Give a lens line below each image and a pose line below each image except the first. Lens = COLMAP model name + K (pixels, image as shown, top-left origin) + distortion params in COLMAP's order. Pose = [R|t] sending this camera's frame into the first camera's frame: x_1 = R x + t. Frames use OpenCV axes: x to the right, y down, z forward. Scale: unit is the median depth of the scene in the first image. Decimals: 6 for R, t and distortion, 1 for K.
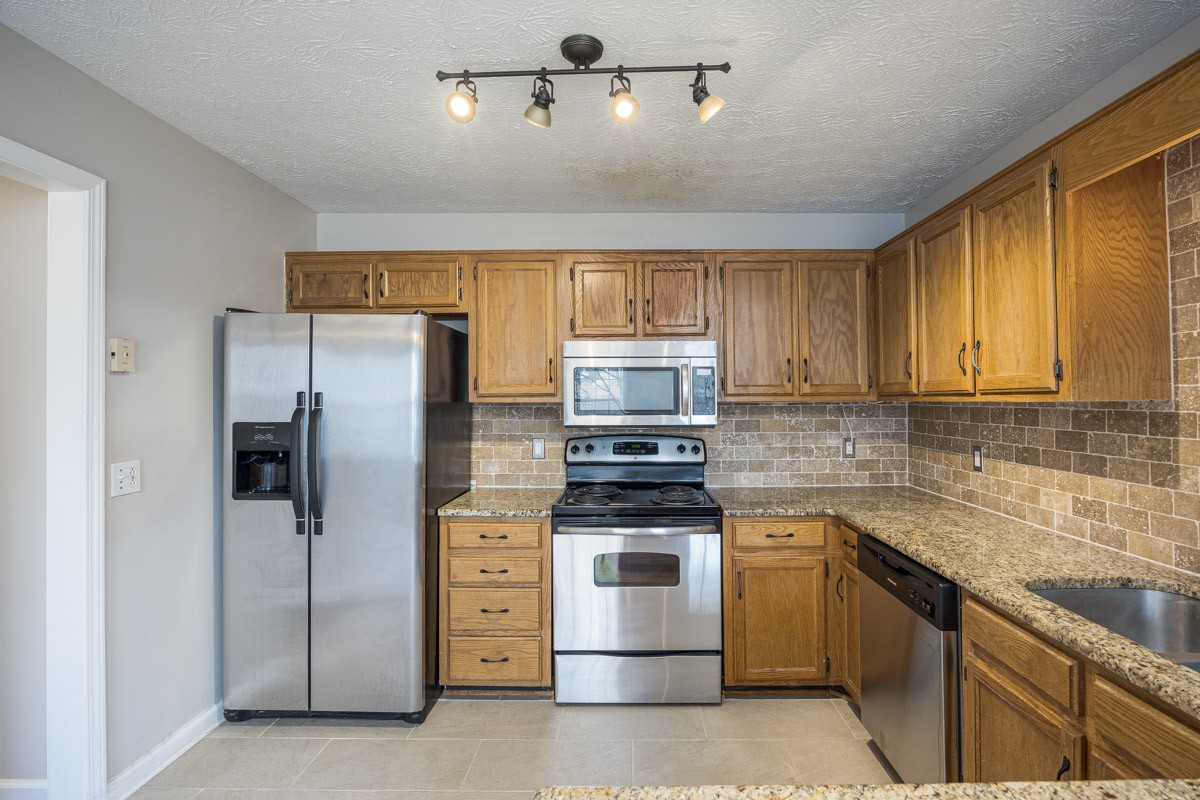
lens RADIAL K [[565.6, 0, 626.7], [0, 565.6, 394.6], [0, 0, 1]] dist [-0.014629, 0.000274]
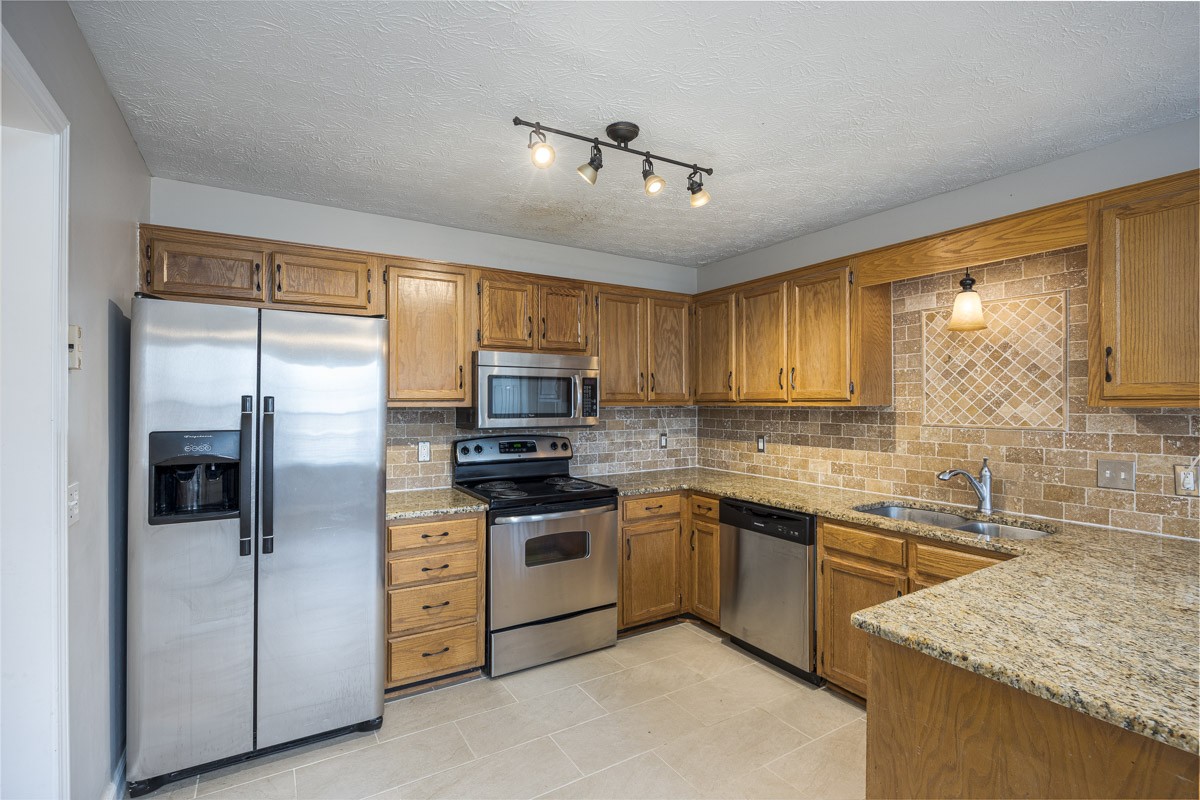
lens RADIAL K [[552.0, 0, 601.4], [0, 552.0, 404.3], [0, 0, 1]] dist [-0.015084, 0.000142]
pose [[0.850502, 0.000975, 0.525970, -0.511372], [-0.006085, 0.999950, 0.007987, -0.001397], [-0.525936, -0.009993, 0.850465, -0.030211]]
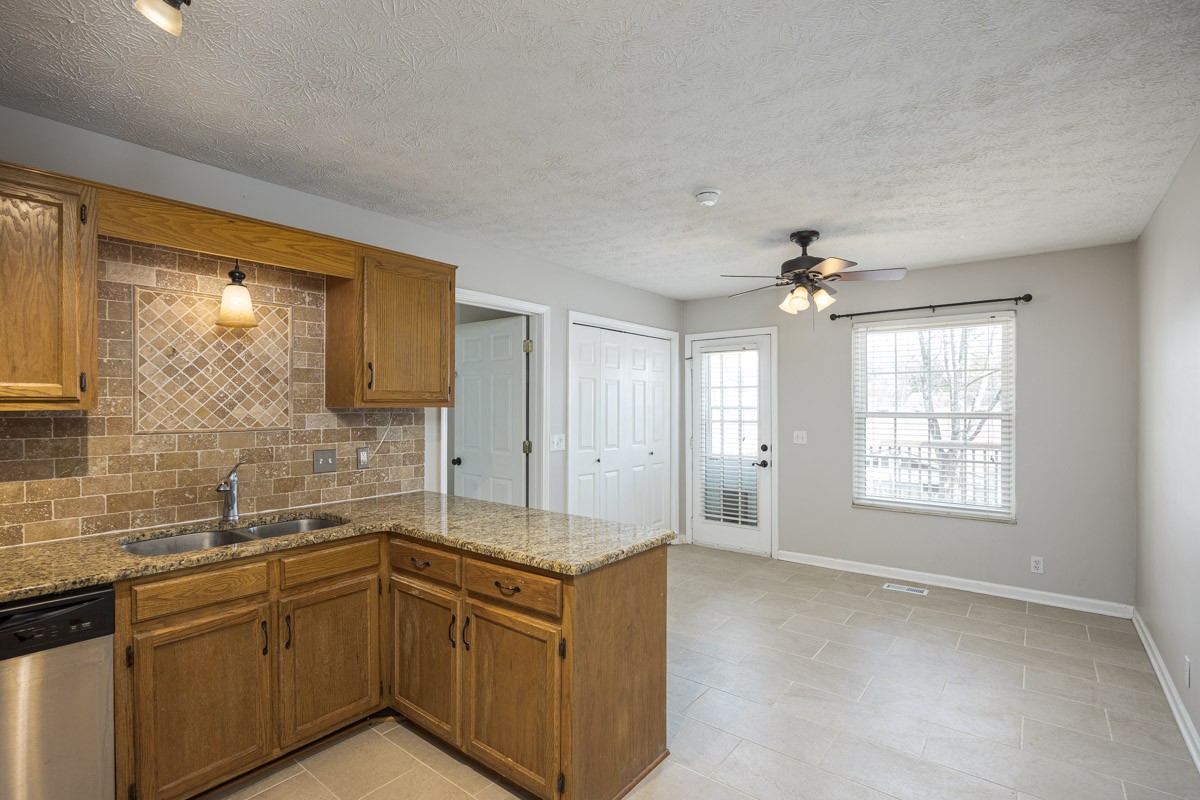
lens RADIAL K [[552.0, 0, 601.4], [0, 552.0, 404.3], [0, 0, 1]] dist [-0.015084, 0.000142]
pose [[-0.784557, 0.004443, 0.620040, -0.482361], [-0.000514, 0.999969, -0.007816, 0.006216], [-0.620056, -0.006451, -0.784531, 0.784873]]
